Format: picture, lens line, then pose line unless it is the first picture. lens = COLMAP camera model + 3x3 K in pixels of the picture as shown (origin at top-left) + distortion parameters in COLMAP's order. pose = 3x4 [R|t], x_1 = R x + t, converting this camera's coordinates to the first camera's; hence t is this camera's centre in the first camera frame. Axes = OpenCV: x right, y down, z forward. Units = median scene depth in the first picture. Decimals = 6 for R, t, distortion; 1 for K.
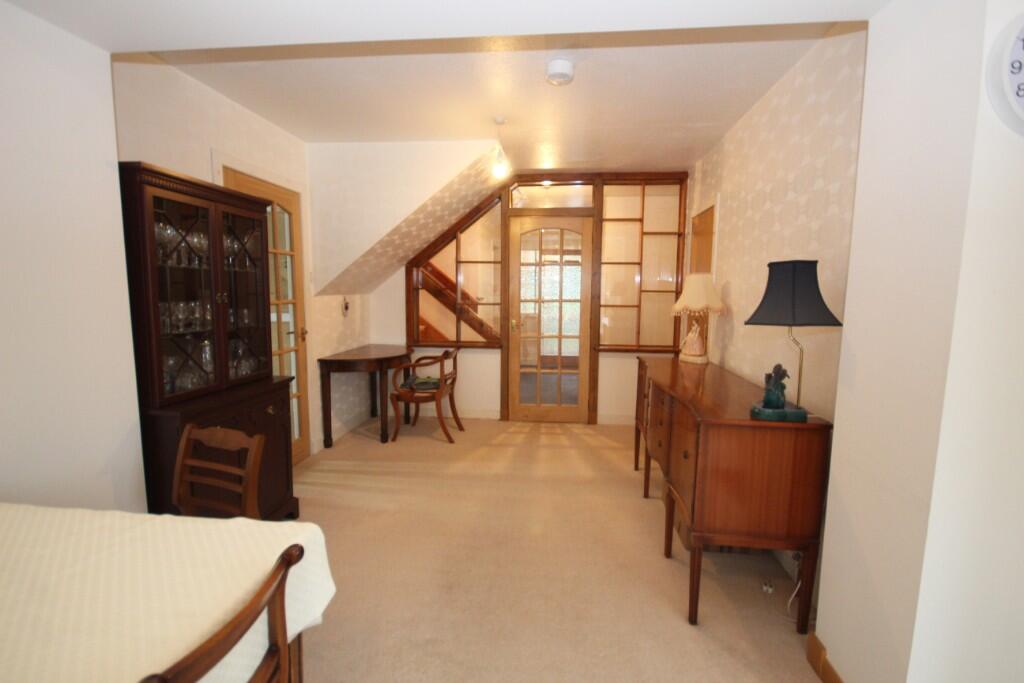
lens RADIAL K [[472.4, 0, 520.1], [0, 472.4, 344.4], [0, 0, 1]] dist [-0.002356, -0.000220]
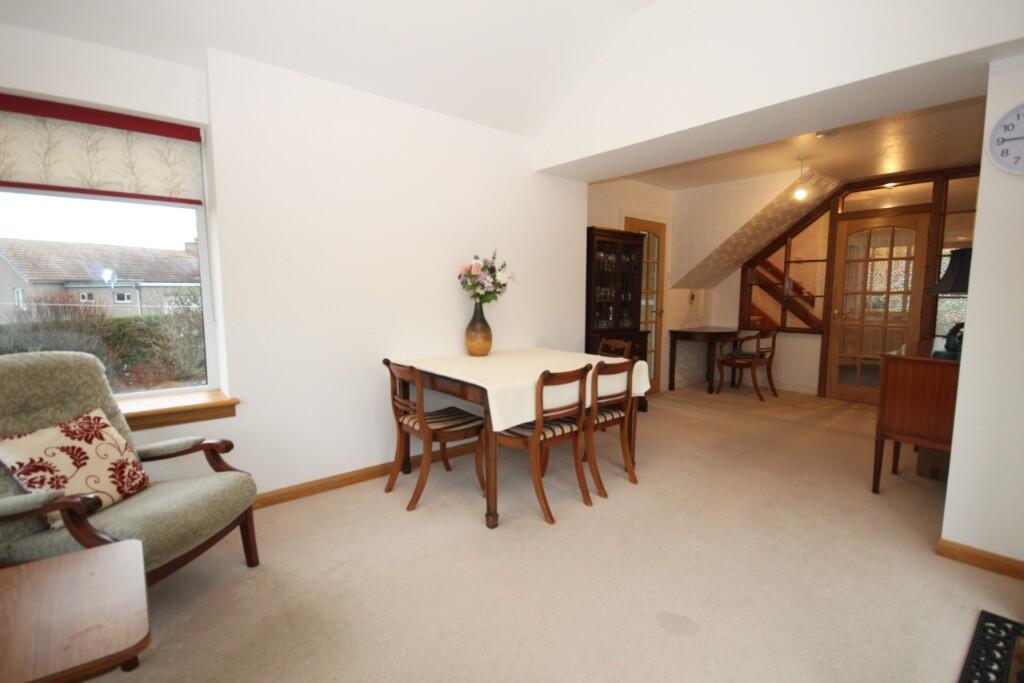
lens RADIAL K [[472.4, 0, 520.1], [0, 472.4, 344.4], [0, 0, 1]] dist [-0.002356, -0.000220]
pose [[0.727246, 0.065986, -0.683198, 0.258809], [-0.076106, 0.996983, 0.015280, 0.087138], [0.682145, 0.040883, 0.730073, -0.428450]]
